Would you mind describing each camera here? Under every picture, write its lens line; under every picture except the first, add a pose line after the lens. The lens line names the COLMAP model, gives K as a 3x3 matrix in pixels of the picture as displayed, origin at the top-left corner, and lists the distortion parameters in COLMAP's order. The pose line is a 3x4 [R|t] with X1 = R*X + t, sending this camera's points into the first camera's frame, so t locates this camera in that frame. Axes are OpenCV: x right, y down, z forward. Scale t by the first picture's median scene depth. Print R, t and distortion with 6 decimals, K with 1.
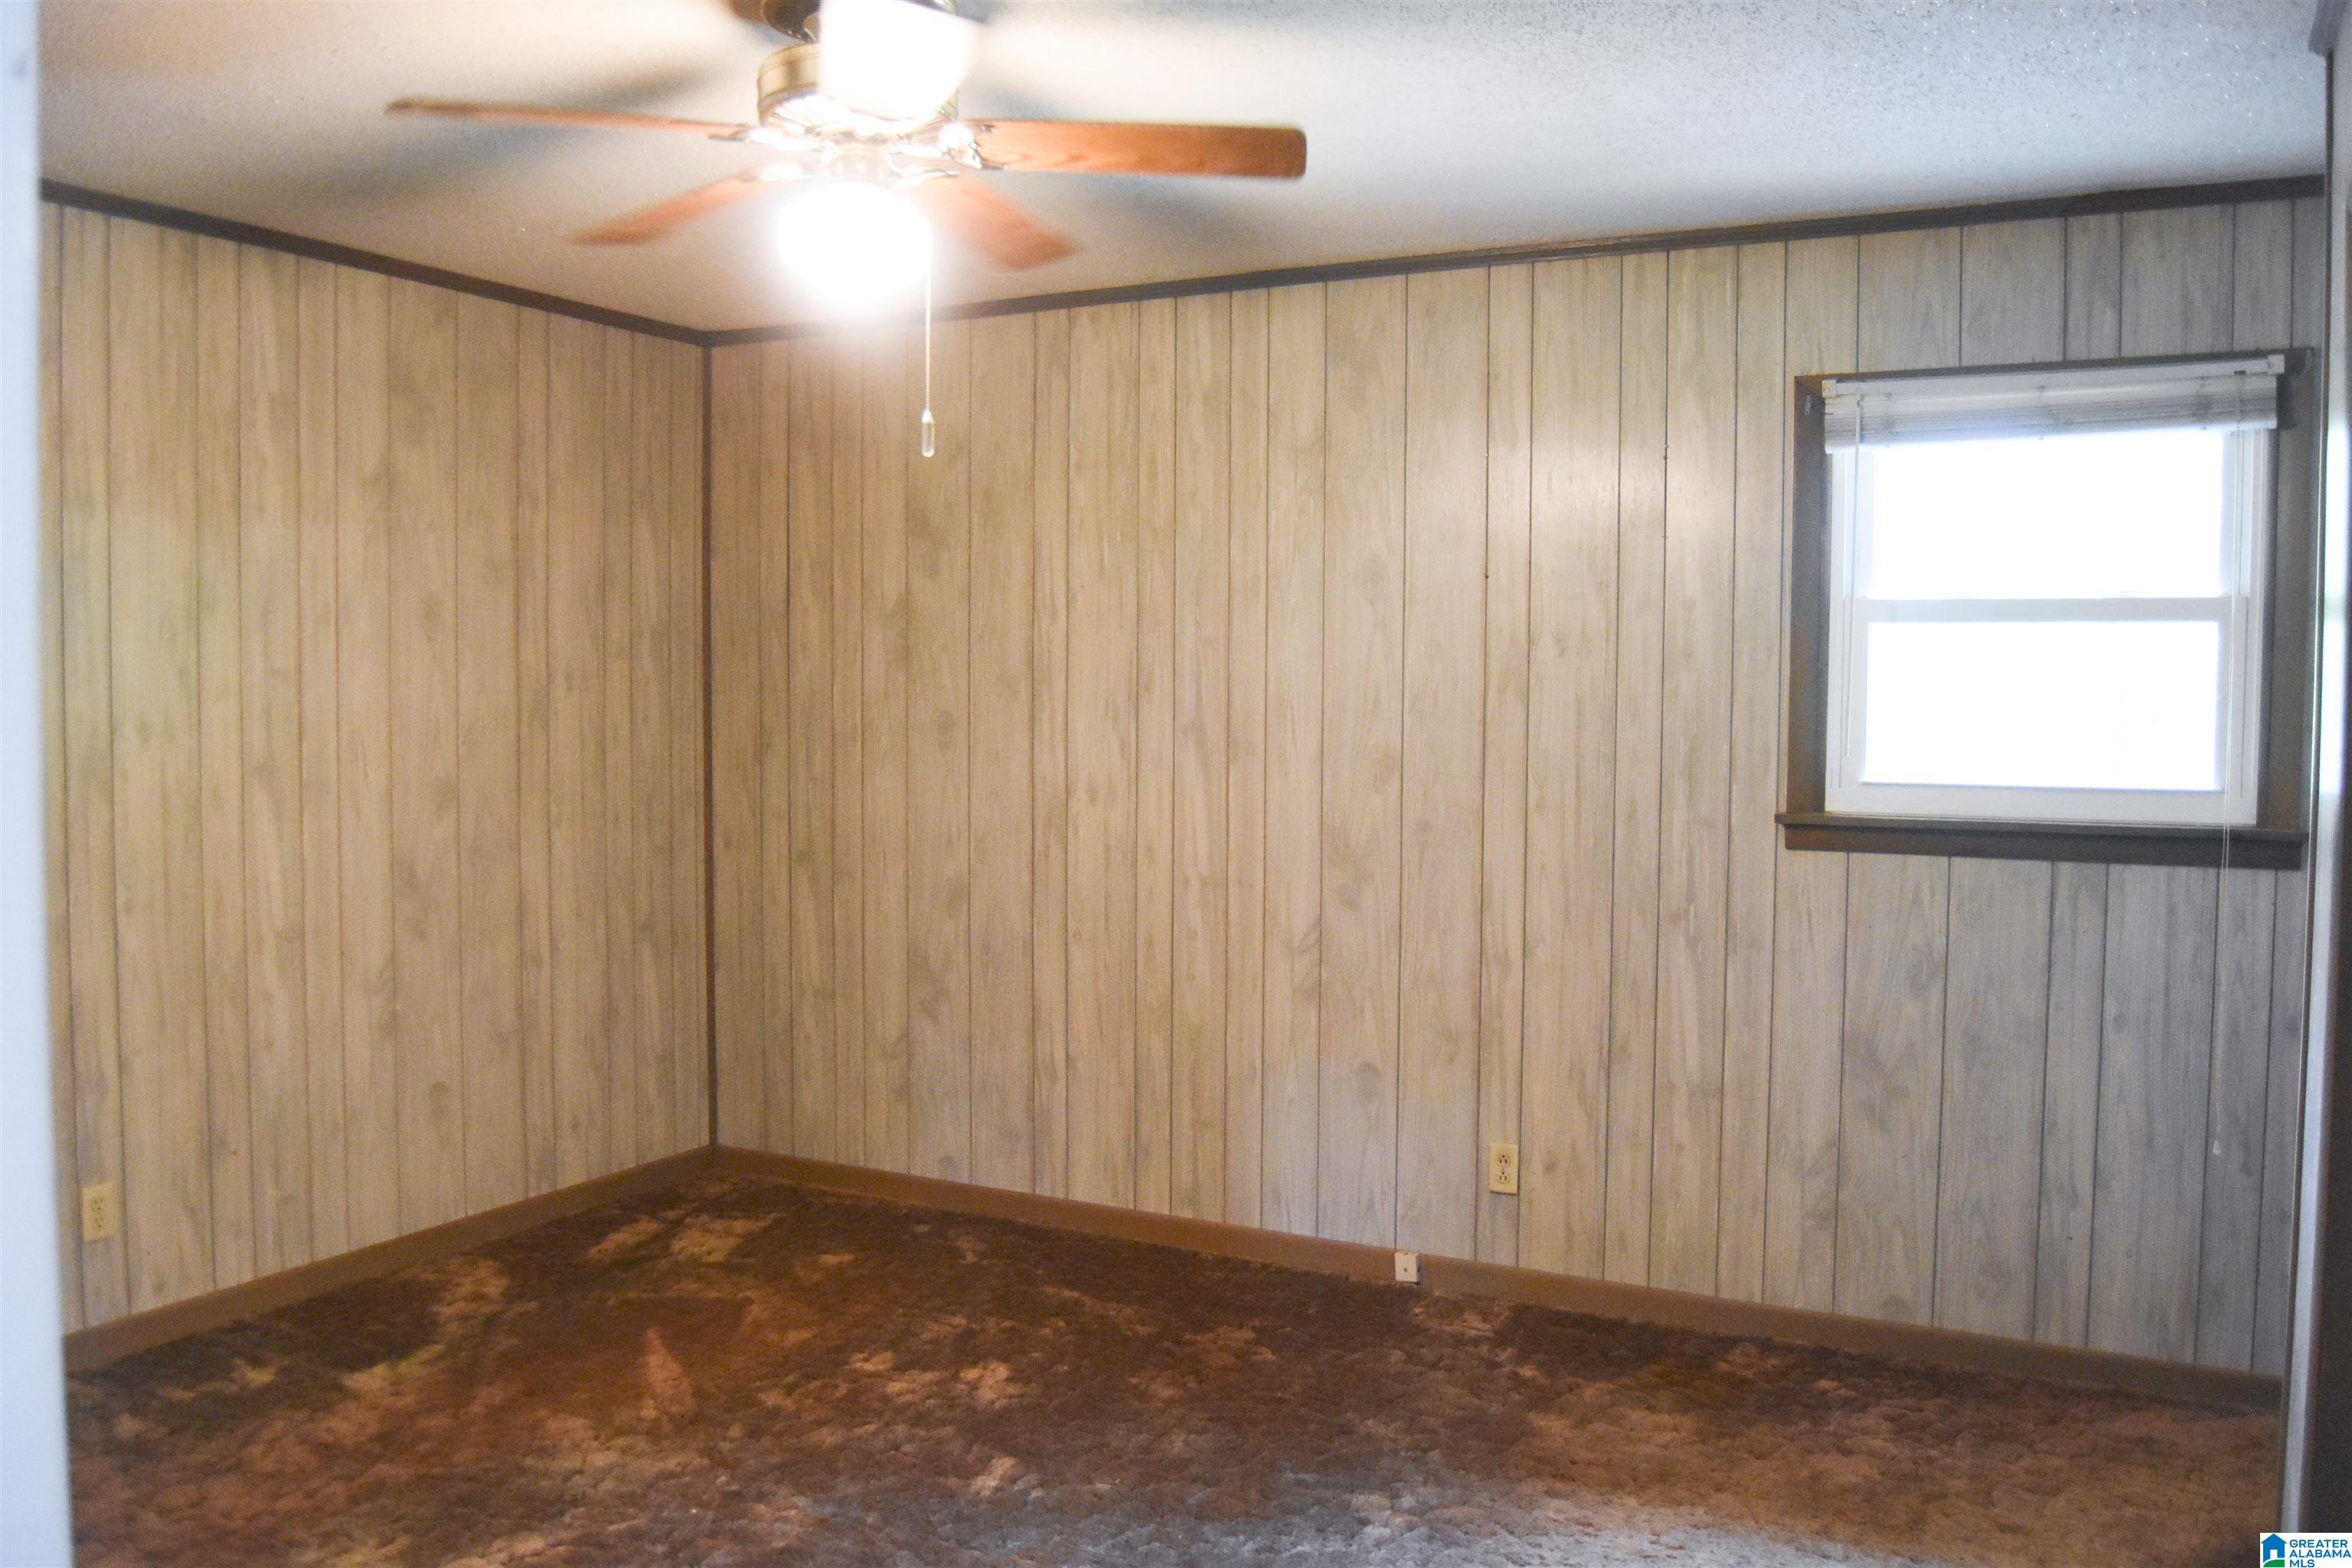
lens RADIAL K [[1870.2, 0, 1182.7], [0, 1870.2, 790.8], [0, 0, 1]] dist [-0.101715, 0.050930]
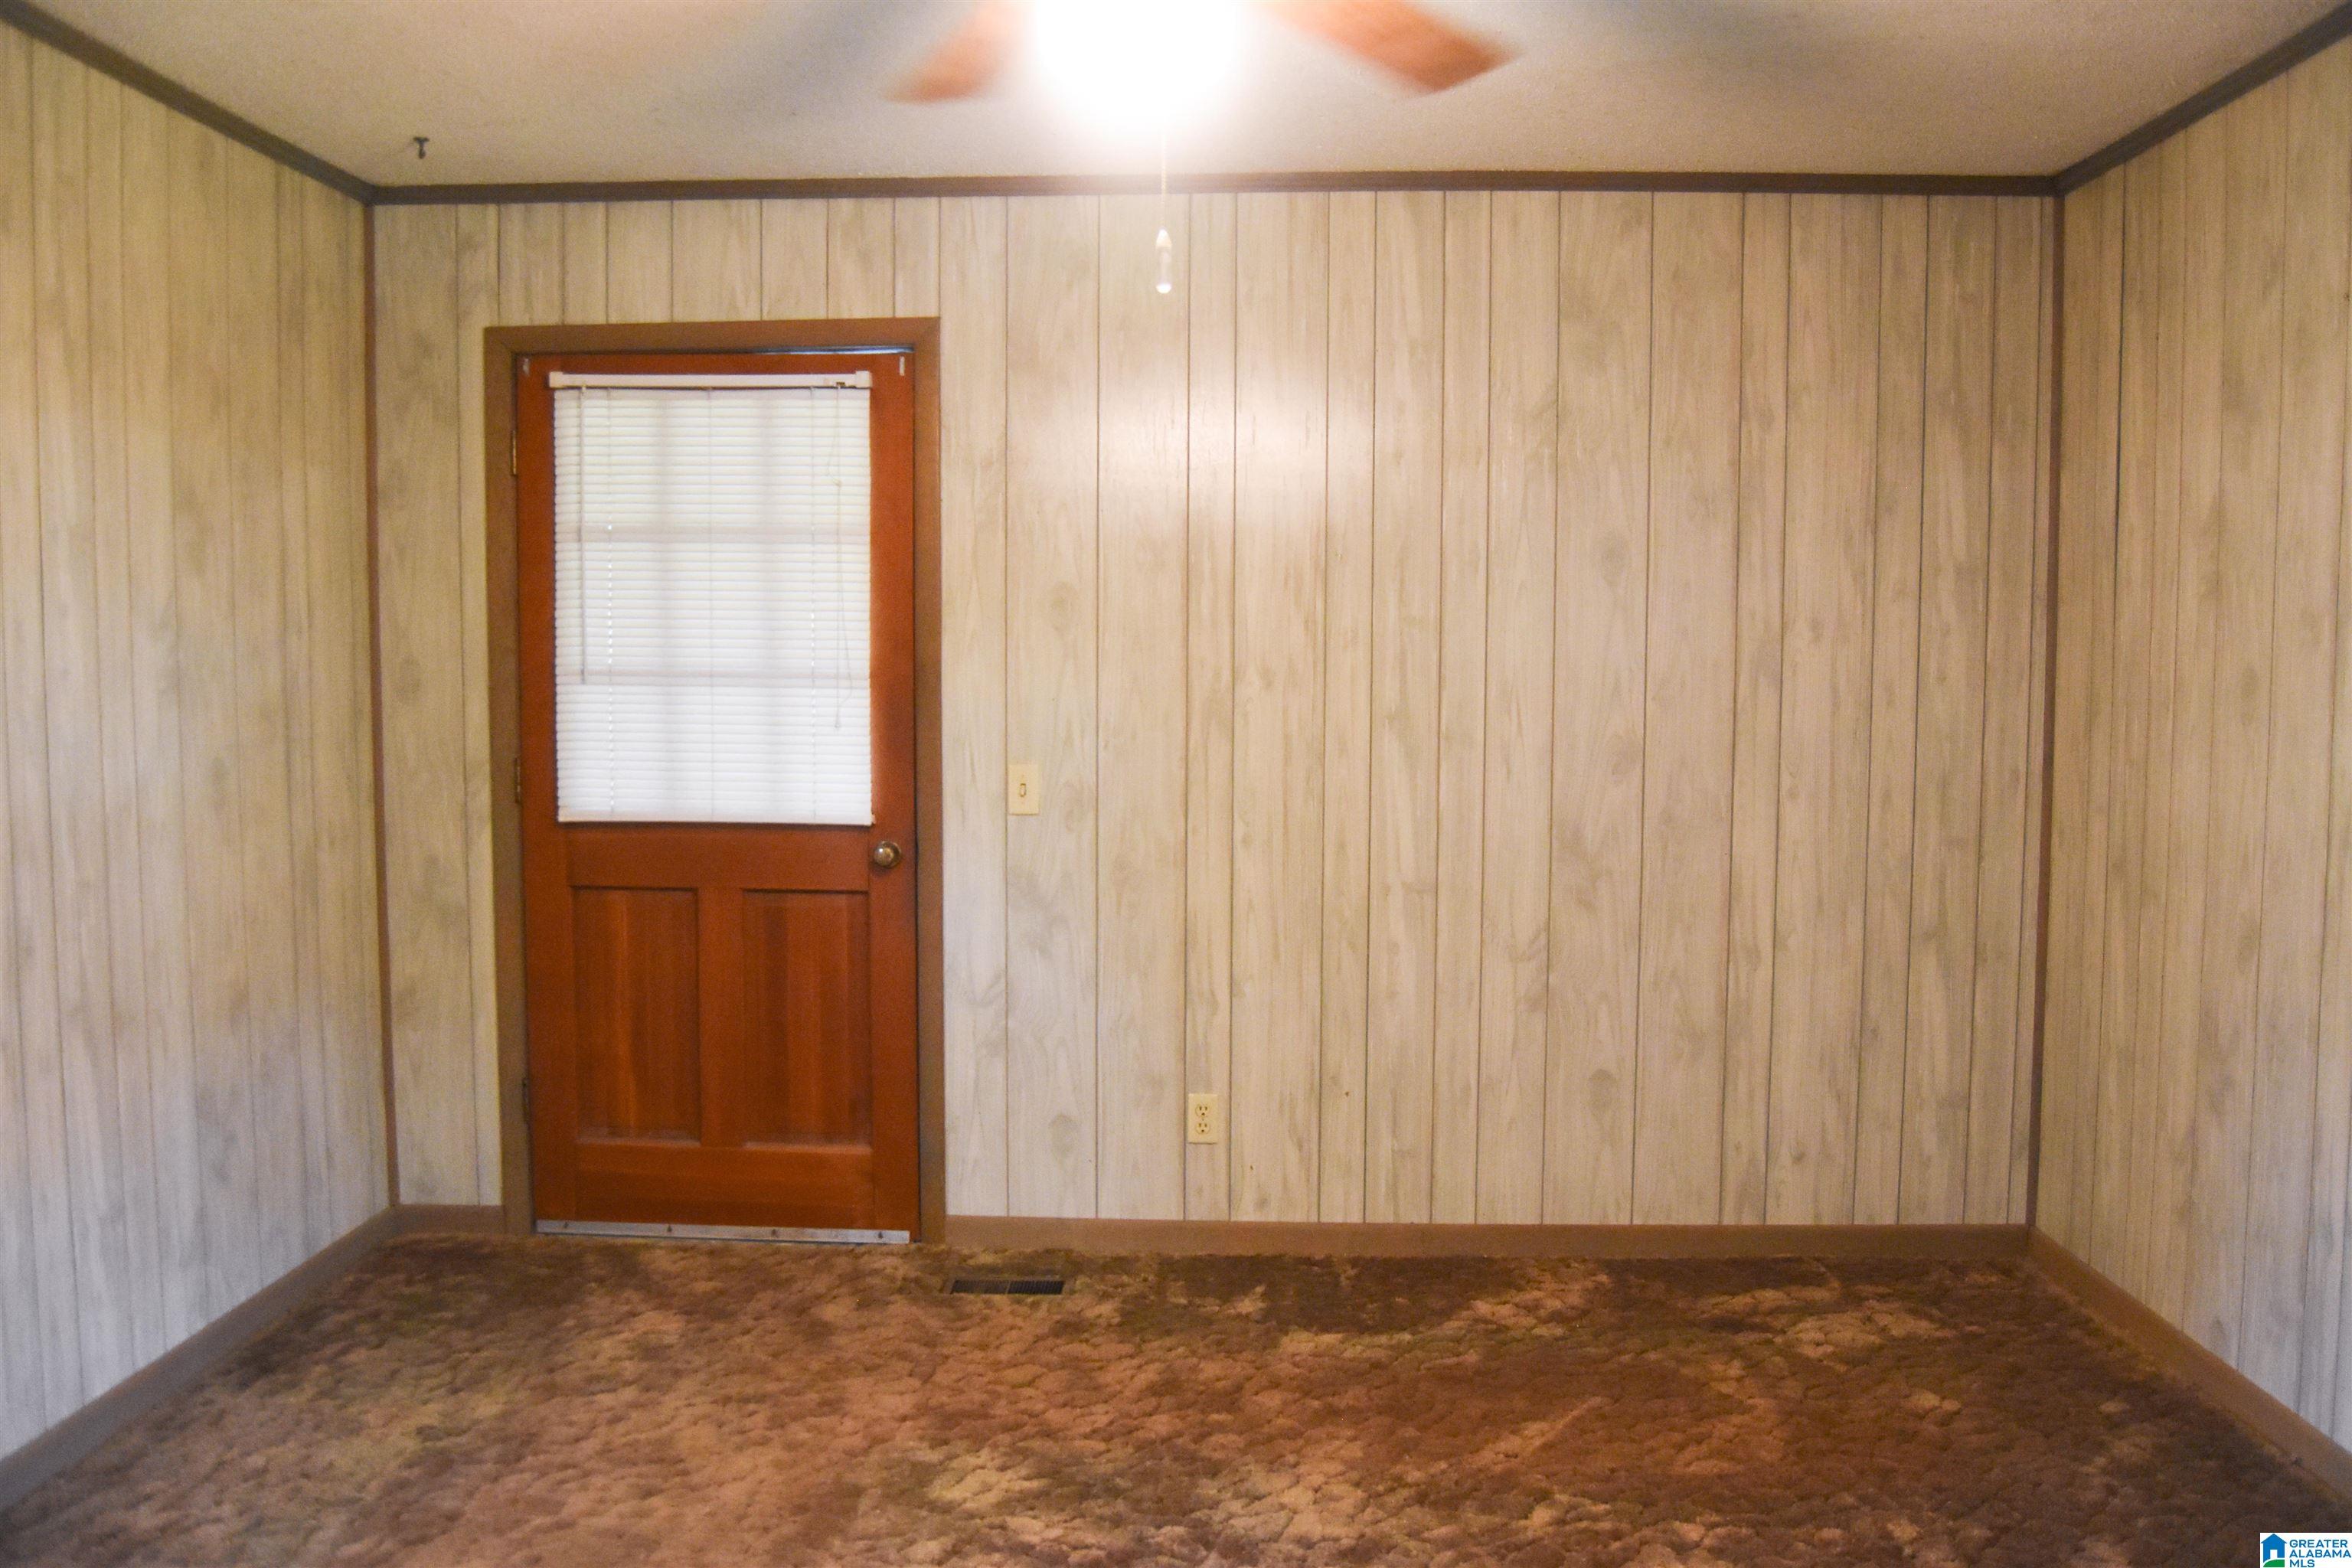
lens RADIAL K [[1870.2, 0, 1182.7], [0, 1870.2, 790.8], [0, 0, 1]] dist [-0.101715, 0.050930]
pose [[0.439537, 0.056758, -0.896429, 0.354042], [-0.048033, 0.998059, 0.039641, -0.006712], [0.896939, 0.025635, 0.441410, 0.443161]]
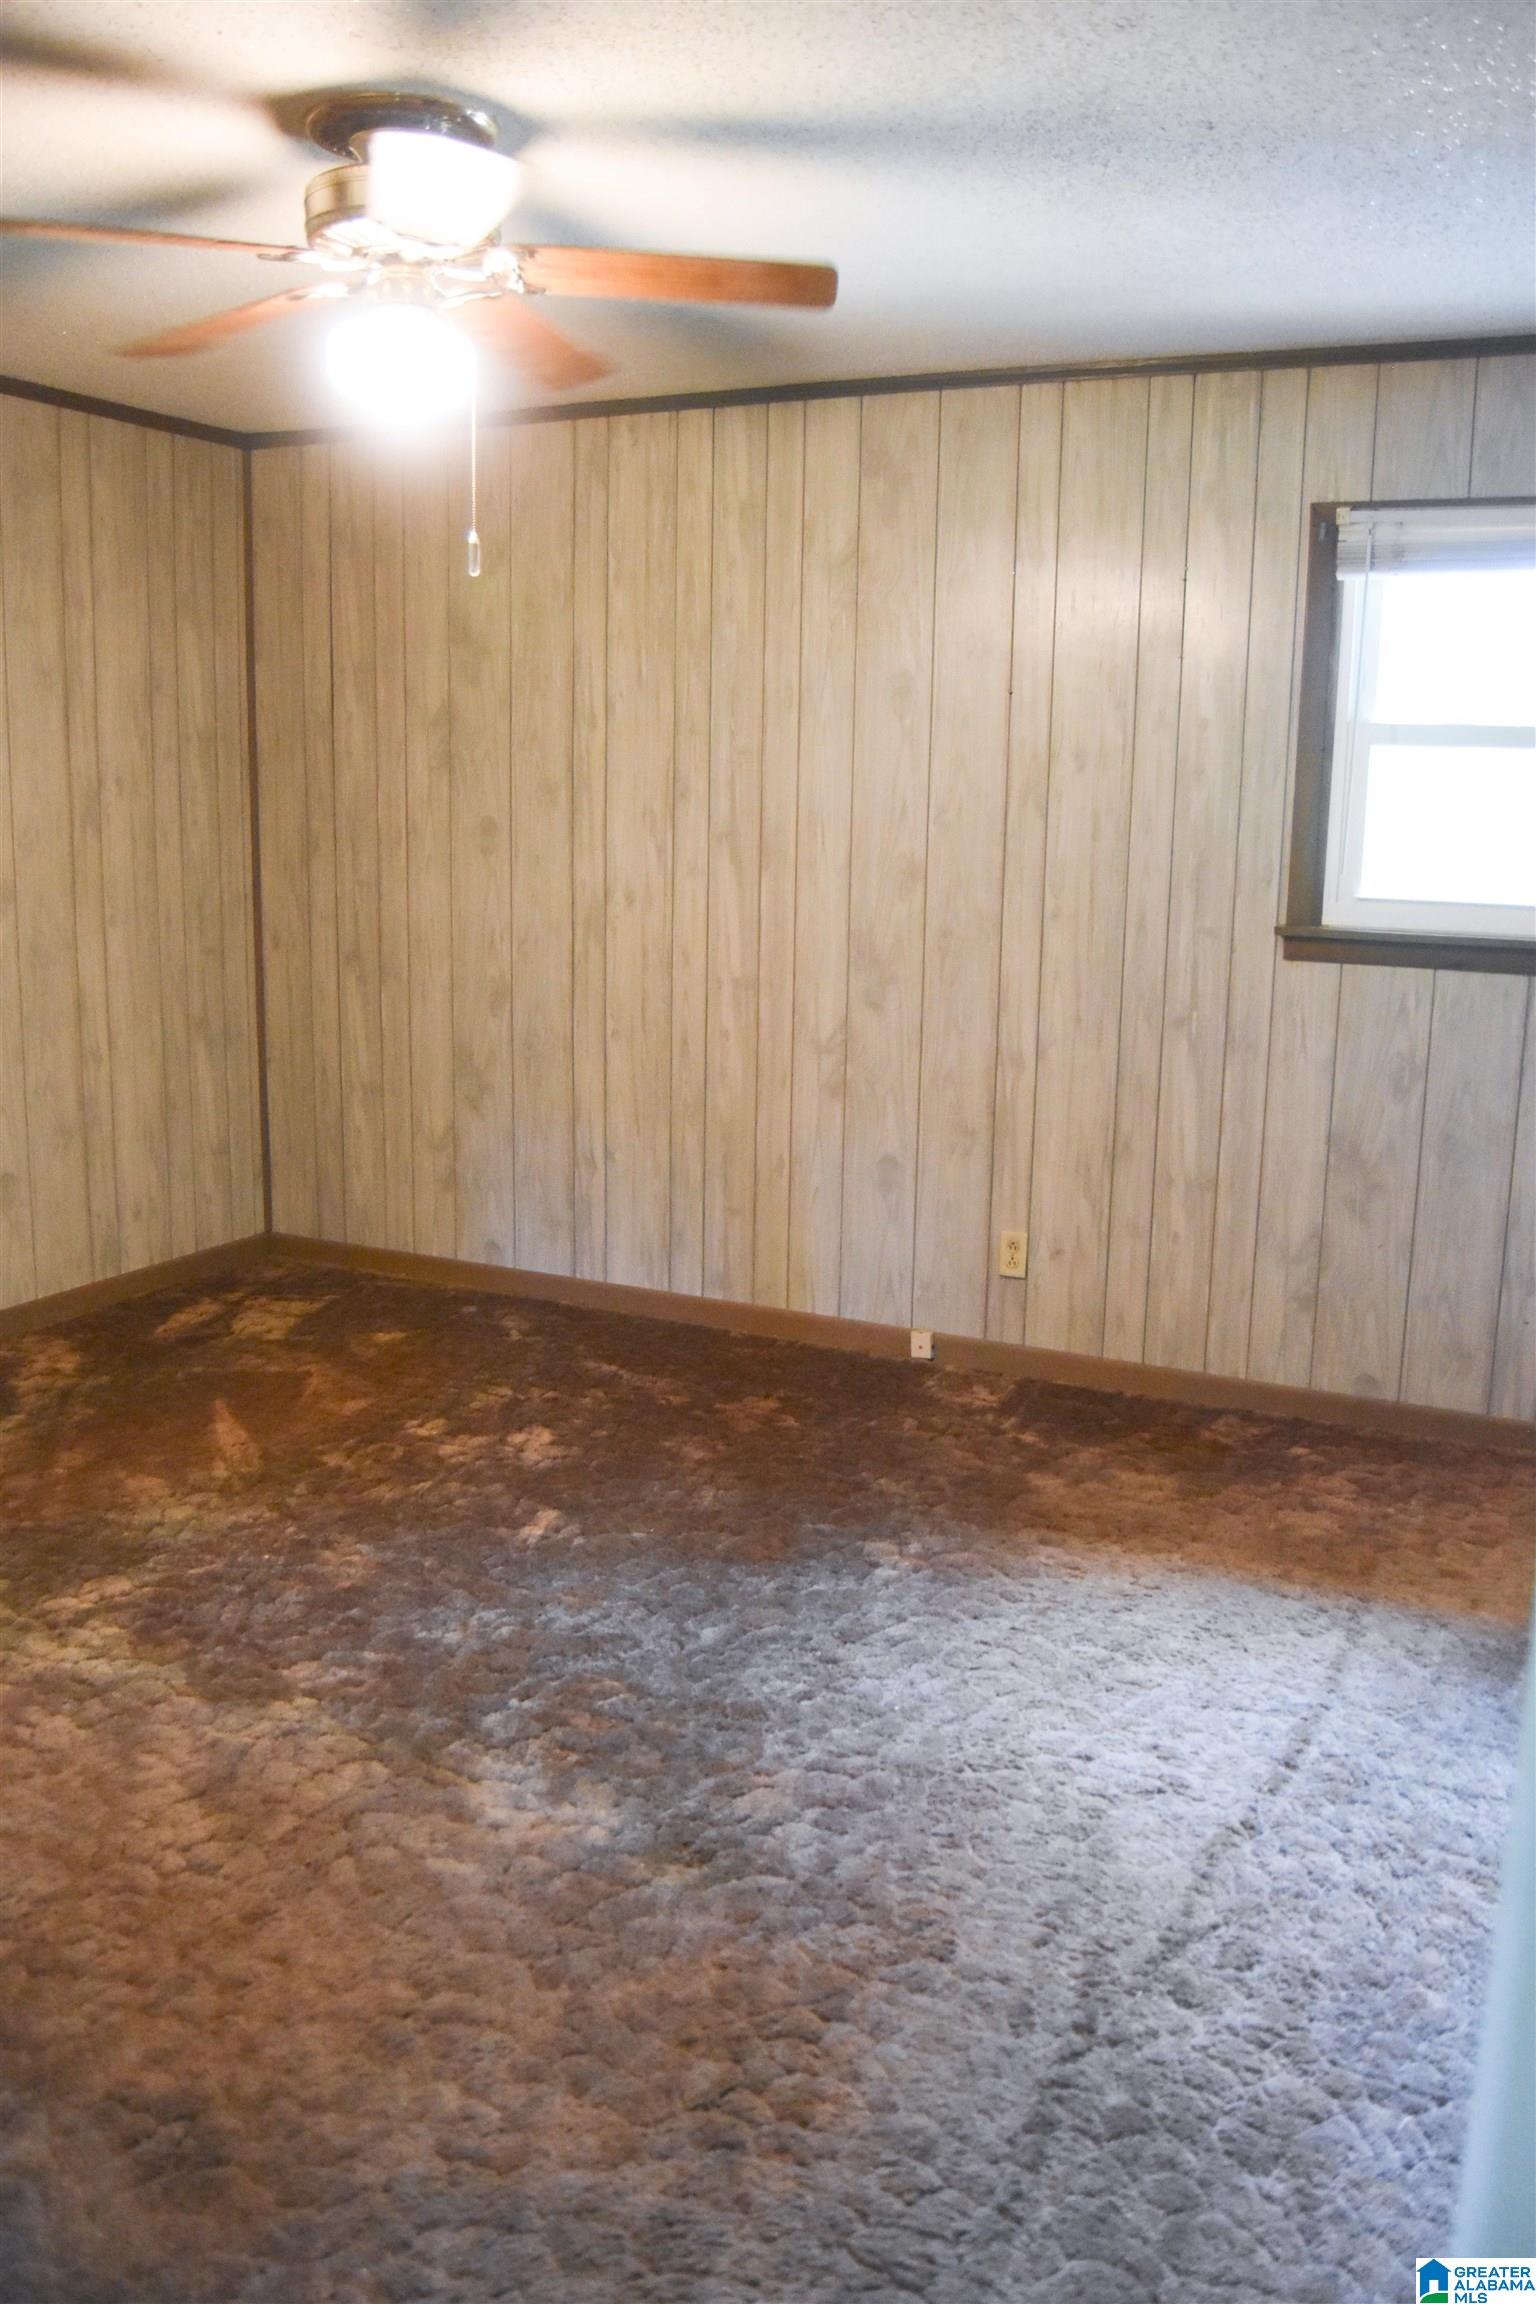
lens RADIAL K [[1852.8, 0, 768.0], [0, 1852.8, 1152.0], [0, 0, 1]] dist [-0.085224, 0.013534]
pose [[0.999619, 0.006730, 0.026776, 0.002104], [-0.010359, 0.990406, 0.137802, -0.001370], [-0.025592, -0.138027, 0.990098, -0.046915]]
